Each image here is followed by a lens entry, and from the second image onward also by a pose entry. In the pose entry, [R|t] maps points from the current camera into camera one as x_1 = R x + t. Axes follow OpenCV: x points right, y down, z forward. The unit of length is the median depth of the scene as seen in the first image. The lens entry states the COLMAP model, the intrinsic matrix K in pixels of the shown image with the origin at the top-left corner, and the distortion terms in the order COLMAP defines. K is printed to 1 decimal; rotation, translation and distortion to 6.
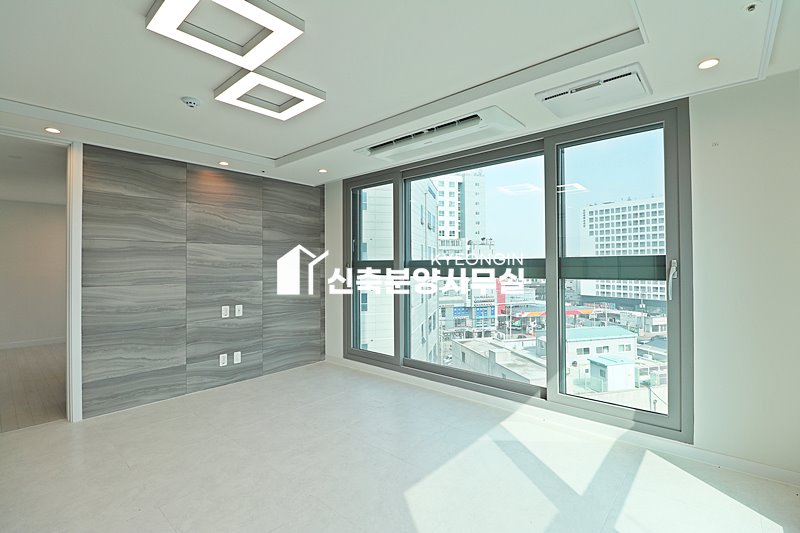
lens RADIAL K [[368.8, 0, 402.2], [0, 368.8, 259.0], [0, 0, 1]] dist [-0.002767, -0.009752]
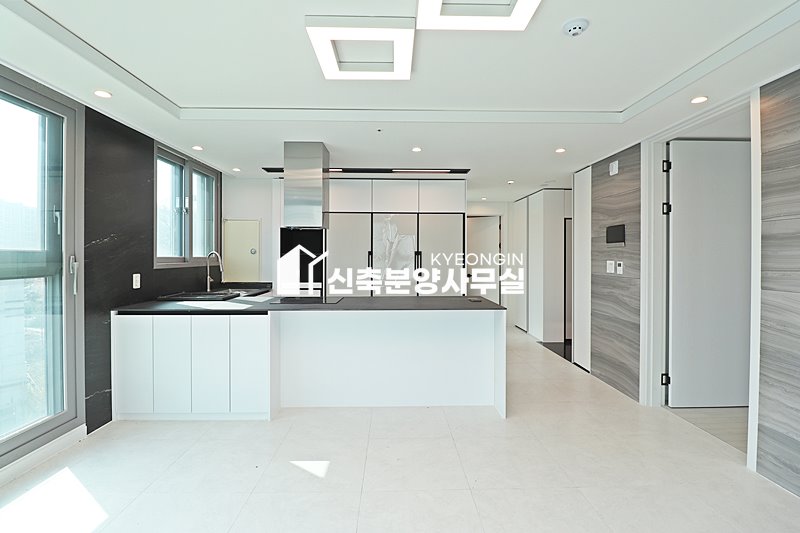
lens RADIAL K [[368.2, 0, 403.9], [0, 368.2, 258.5], [0, 0, 1]] dist [0.000488, -0.013491]
pose [[-0.737297, 0.009709, -0.675499, 0.097659], [0.013722, 0.999906, -0.000606, 0.006100], [0.675430, -0.009716, -0.737360, 0.871819]]
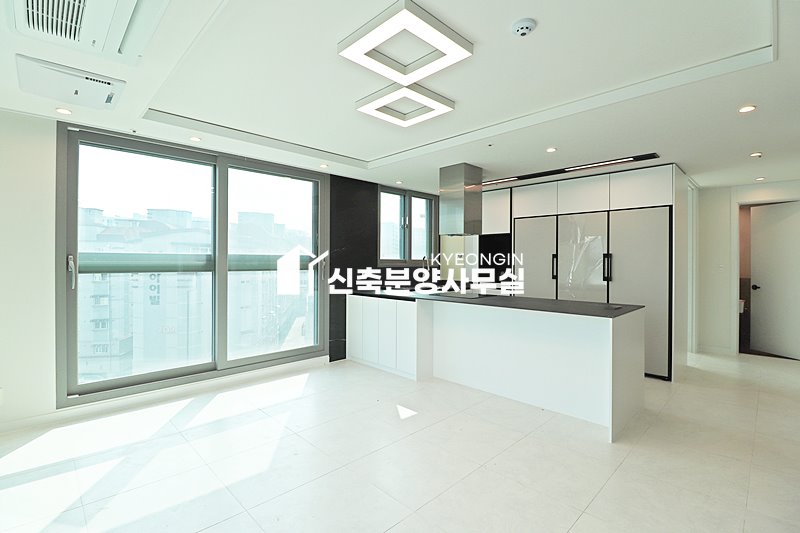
lens RADIAL K [[372.0, 0, 404.6], [0, 372.0, 260.8], [0, 0, 1]] dist [0.000527, -0.013781]
pose [[-0.997533, 0.003398, 0.070120, -0.263037], [0.002246, 0.999861, -0.016492, 0.022139], [-0.070166, -0.016294, -0.997402, 1.161879]]
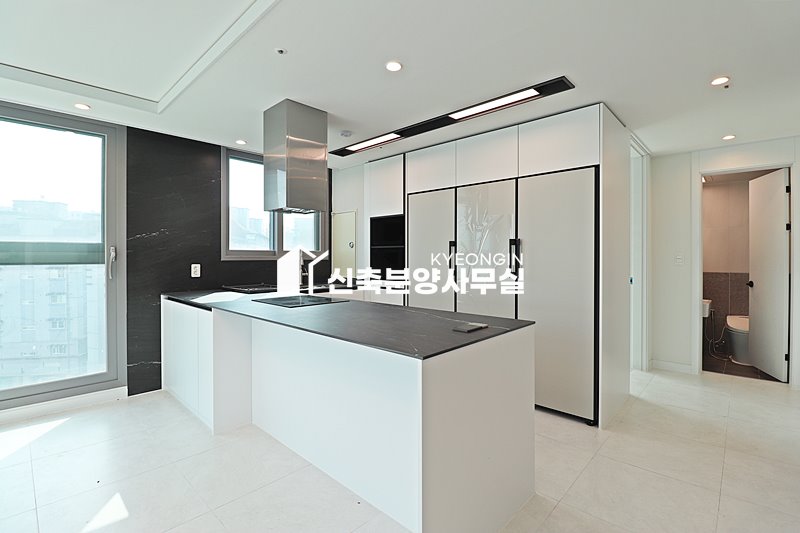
lens RADIAL K [[368.2, 0, 403.9], [0, 368.2, 258.5], [0, 0, 1]] dist [0.000488, -0.013491]
pose [[-0.999384, 0.006268, 0.034537, -0.603029], [0.005928, 0.999933, -0.009946, 0.030906], [-0.034597, -0.009735, -0.999354, 0.767730]]
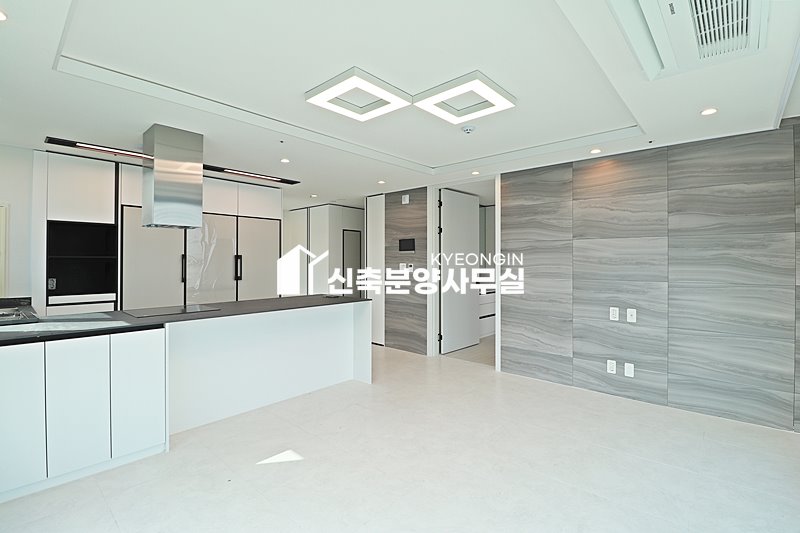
lens RADIAL K [[368.2, 0, 403.9], [0, 368.2, 258.5], [0, 0, 1]] dist [0.000488, -0.013491]
pose [[-0.014346, -0.001179, -0.999896, 0.448013], [0.014429, 0.999895, -0.001386, 0.002923], [0.999793, -0.014448, -0.014327, 0.538062]]
